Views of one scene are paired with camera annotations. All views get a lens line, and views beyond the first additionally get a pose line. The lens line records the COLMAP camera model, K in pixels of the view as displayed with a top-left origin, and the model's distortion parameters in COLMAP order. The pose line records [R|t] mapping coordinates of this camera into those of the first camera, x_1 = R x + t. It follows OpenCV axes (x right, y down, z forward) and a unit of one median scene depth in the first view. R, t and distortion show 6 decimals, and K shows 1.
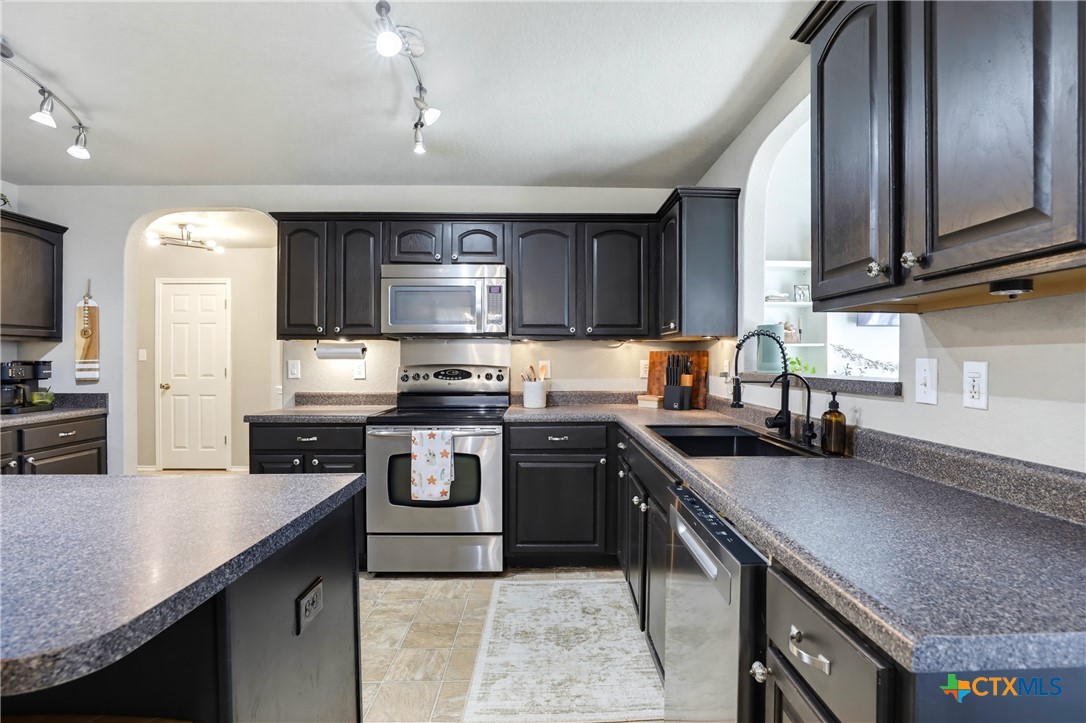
lens RADIAL K [[521.6, 0, 566.6], [0, 521.6, 361.5], [0, 0, 1]] dist [-0.035450, 0.007500]
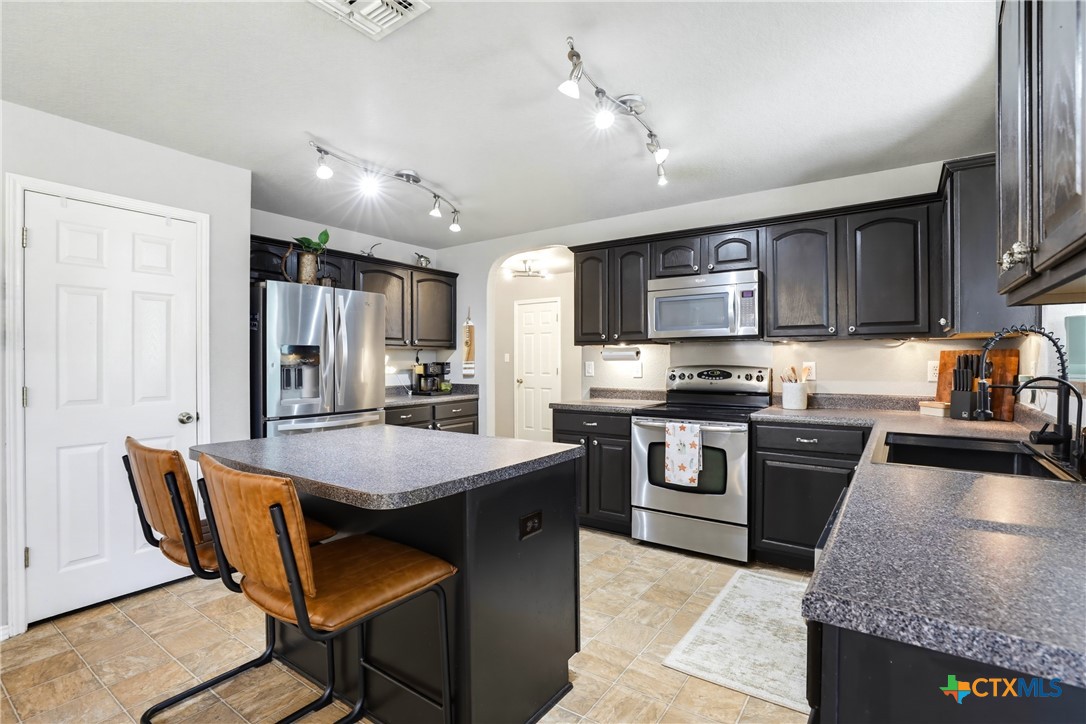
lens RADIAL K [[521.6, 0, 551.6], [0, 521.6, 362.6], [0, 0, 1]] dist [-0.035450, 0.007500]
pose [[0.797029, -0.000180, -0.603940, 0.180780], [0.001267, 0.999998, 0.001375, -0.002072], [0.603939, -0.001861, 0.797028, -0.070031]]
